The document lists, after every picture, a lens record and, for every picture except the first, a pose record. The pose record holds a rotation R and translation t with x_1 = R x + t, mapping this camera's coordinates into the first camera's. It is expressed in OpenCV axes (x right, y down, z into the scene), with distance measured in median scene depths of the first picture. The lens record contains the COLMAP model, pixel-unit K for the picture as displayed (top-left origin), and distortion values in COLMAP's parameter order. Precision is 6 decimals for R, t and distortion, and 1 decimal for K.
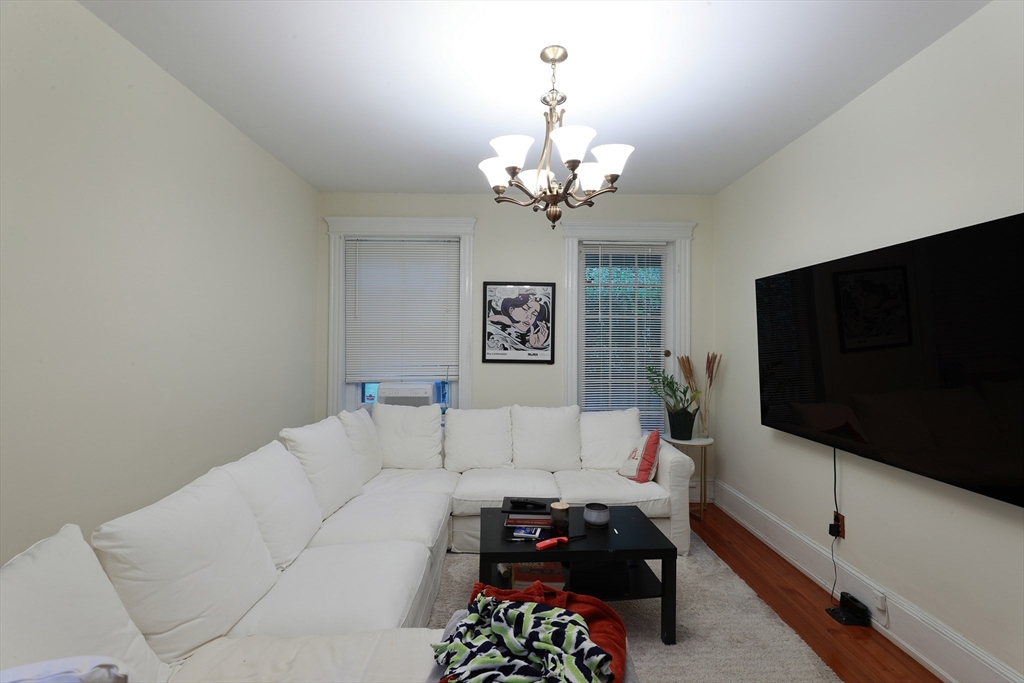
lens RADIAL K [[454.6, 0, 511.1], [0, 454.6, 340.7], [0, 0, 1]] dist [-0.001117, 0.000250]
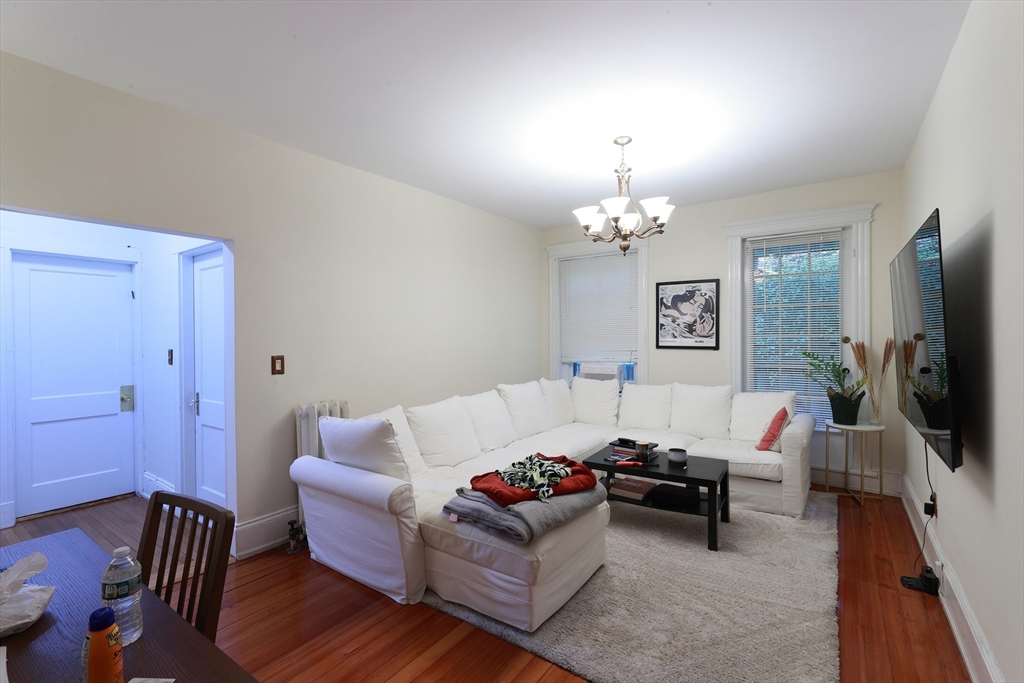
lens RADIAL K [[454.6, 0, 516.1], [0, 454.6, 341.4], [0, 0, 1]] dist [-0.001117, 0.000250]
pose [[0.815183, -0.006246, -0.579170, 0.342765], [0.017014, 0.999769, 0.013165, 0.006185], [0.578954, -0.020586, 0.815100, -0.228750]]
